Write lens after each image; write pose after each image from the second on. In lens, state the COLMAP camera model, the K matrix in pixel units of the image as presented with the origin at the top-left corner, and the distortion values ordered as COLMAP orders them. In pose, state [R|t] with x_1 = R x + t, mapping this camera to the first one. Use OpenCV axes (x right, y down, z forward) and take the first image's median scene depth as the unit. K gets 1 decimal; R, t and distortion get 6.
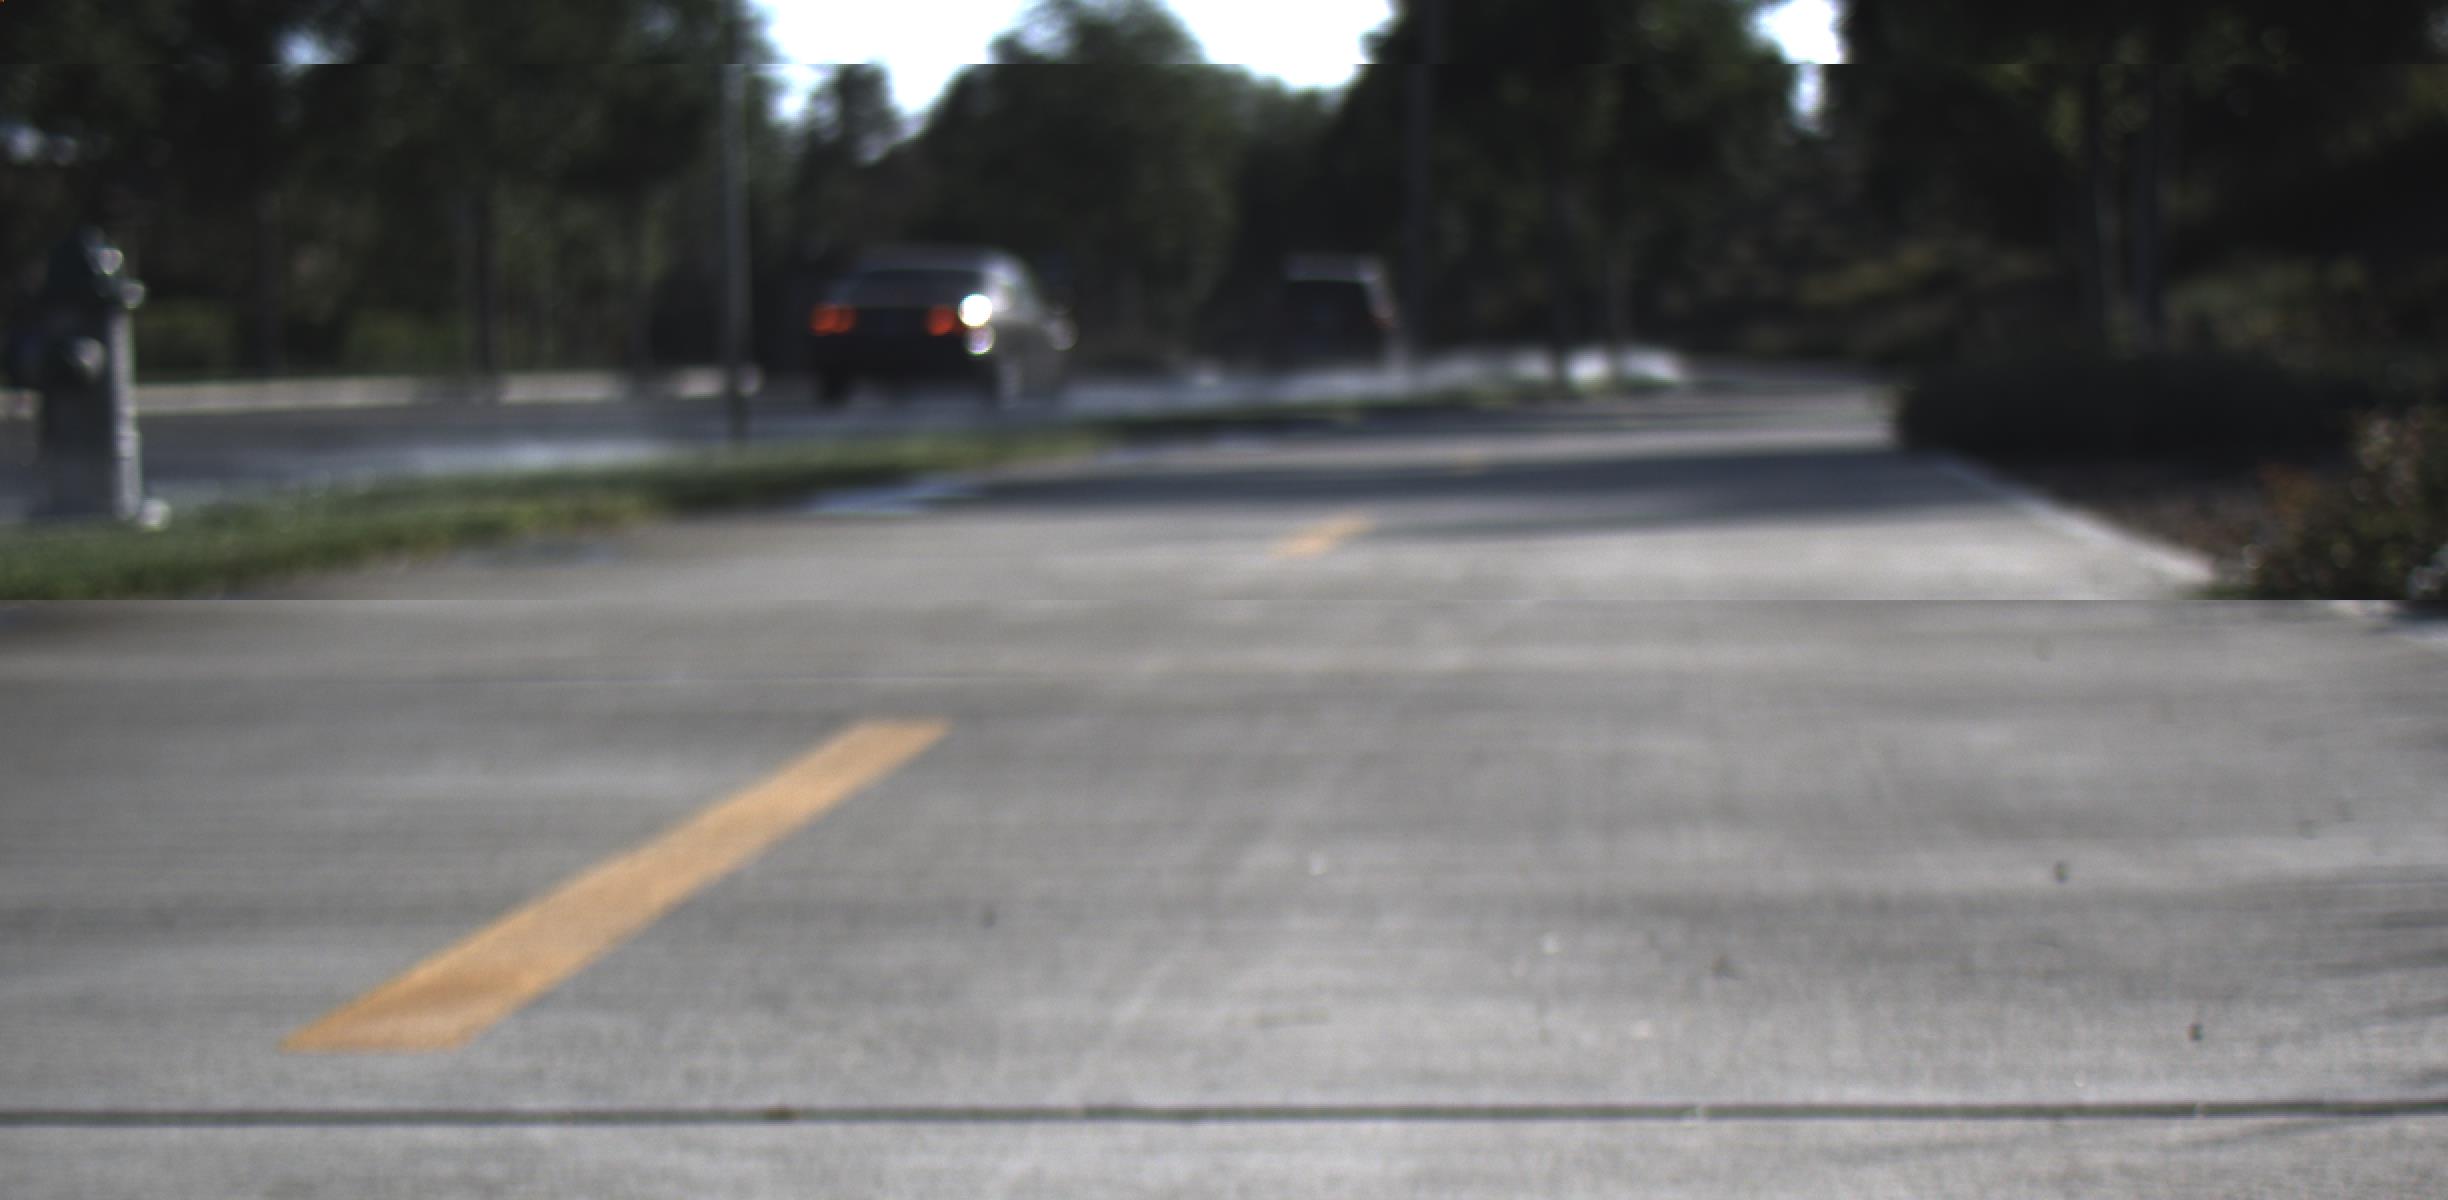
lens RADIAL K [[4617.4, 0, 1224.0], [0, 4617.4, 600.0], [0, 0, 1]] dist [-0.026225, -0.062080]
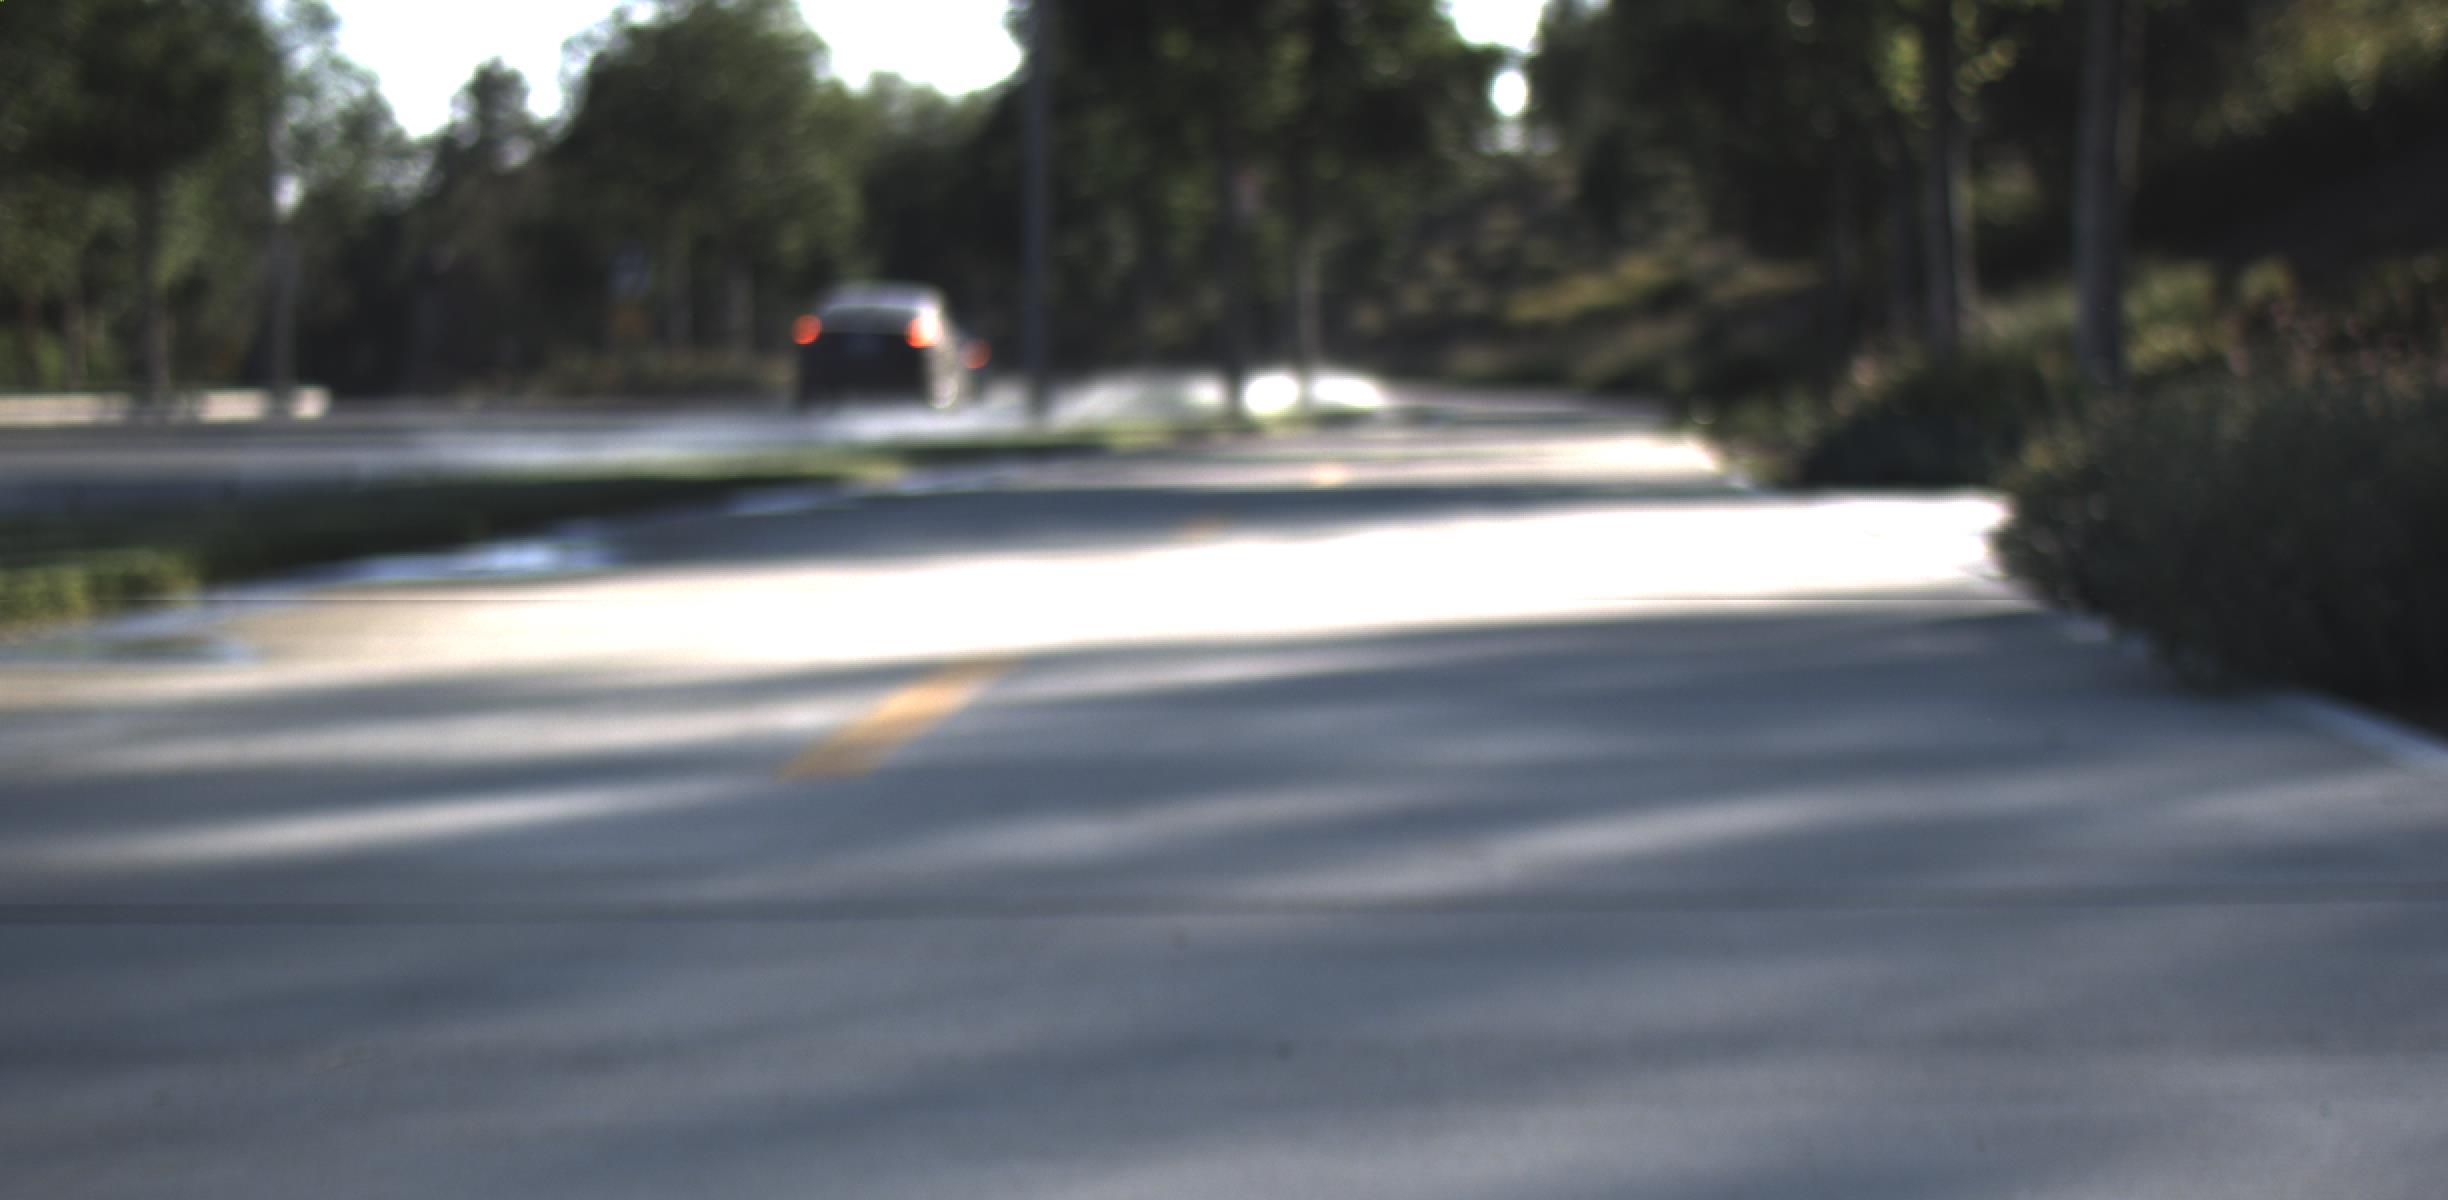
lens RADIAL K [[2571.3, 0, 1224.0], [0, 2571.3, 600.0], [0, 0, 1]] dist [0.004460, 0.011283]
pose [[0.998551, 0.001050, 0.053798, 0.044271], [-0.002783, 0.999479, 0.032144, -0.026949], [-0.053736, -0.032247, 0.998034, 0.516245]]
